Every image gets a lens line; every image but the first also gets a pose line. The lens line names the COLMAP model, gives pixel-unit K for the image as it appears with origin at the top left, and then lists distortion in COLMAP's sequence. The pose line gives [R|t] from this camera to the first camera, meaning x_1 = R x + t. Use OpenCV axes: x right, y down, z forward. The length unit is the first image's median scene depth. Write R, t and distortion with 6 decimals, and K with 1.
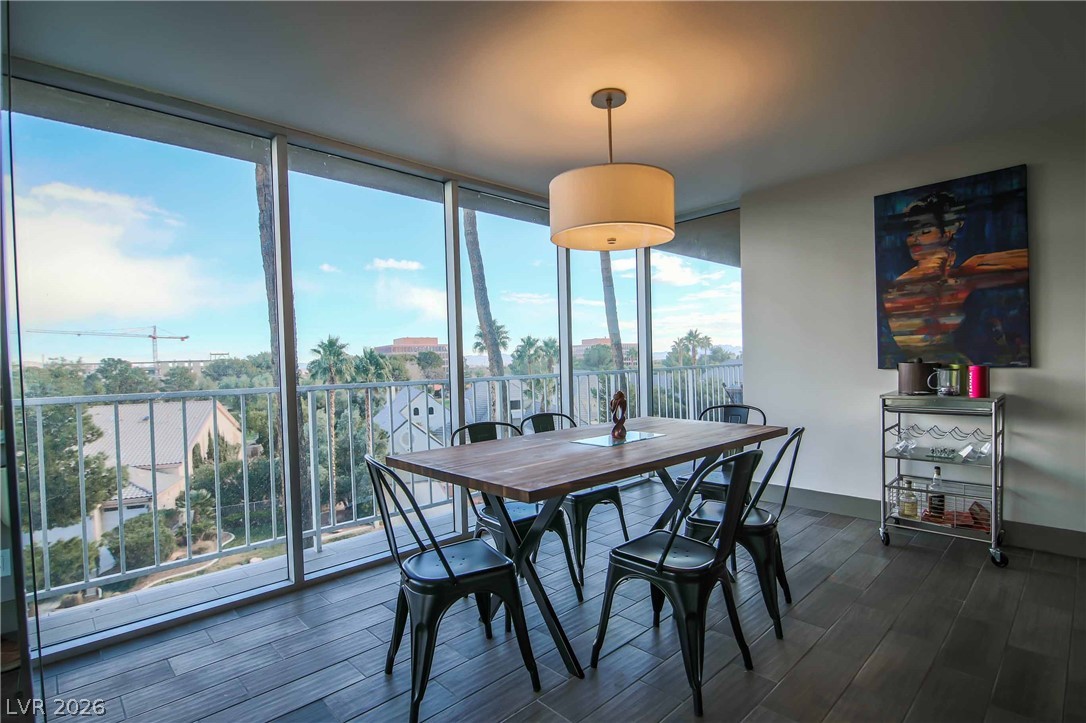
lens RADIAL K [[532.8, 0, 543.0], [0, 532.8, 373.6], [0, 0, 1]] dist [0.000837, -0.012821]
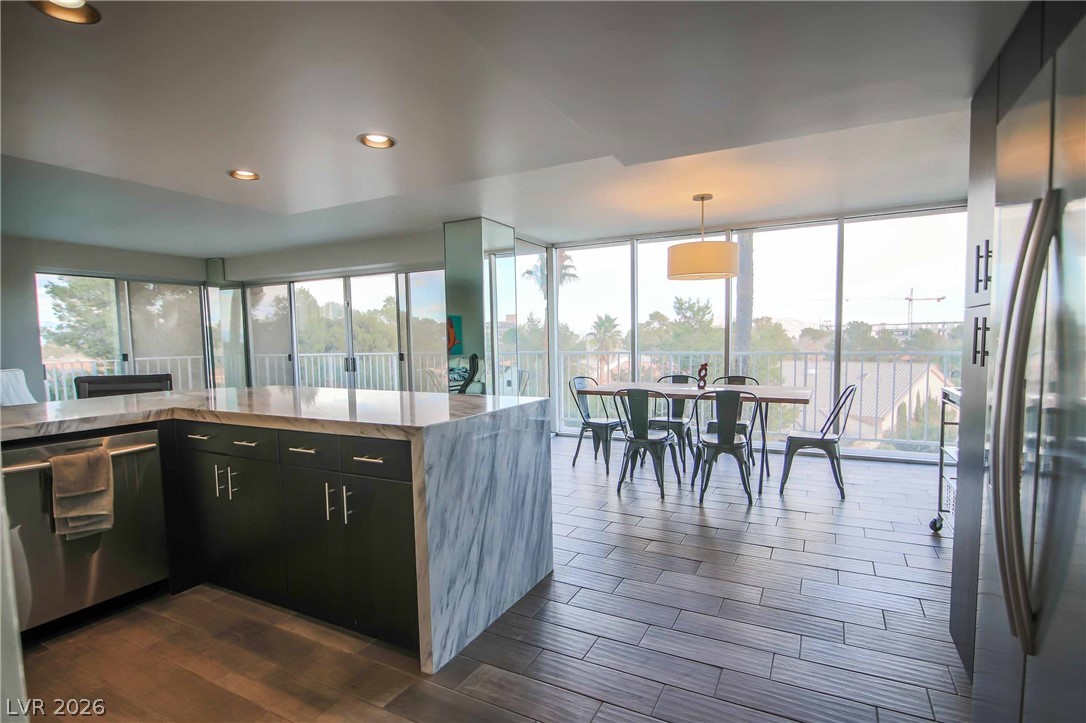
lens RADIAL K [[525.7, 0, 547.5], [0, 525.7, 378.9], [0, 0, 1]] dist [0.001020, -0.010783]
pose [[0.325159, 0.095063, -0.940869, 1.282446], [-0.015758, 0.995341, 0.095121, -0.058285], [0.945528, -0.016103, 0.325142, -0.043065]]
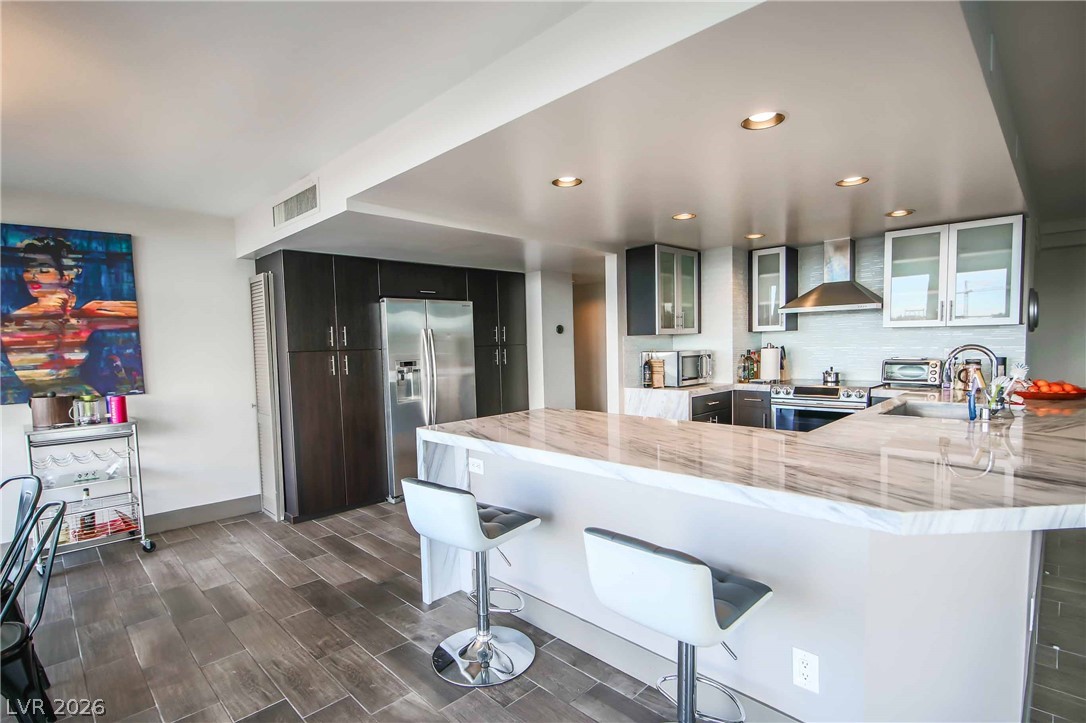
lens RADIAL K [[525.7, 0, 547.5], [0, 525.7, 378.9], [0, 0, 1]] dist [0.001020, -0.010783]
pose [[-0.031735, -0.043952, 0.998529, -0.354526], [0.048916, 0.997767, 0.045473, -0.054141], [-0.998299, 0.050287, -0.029514, 0.049381]]
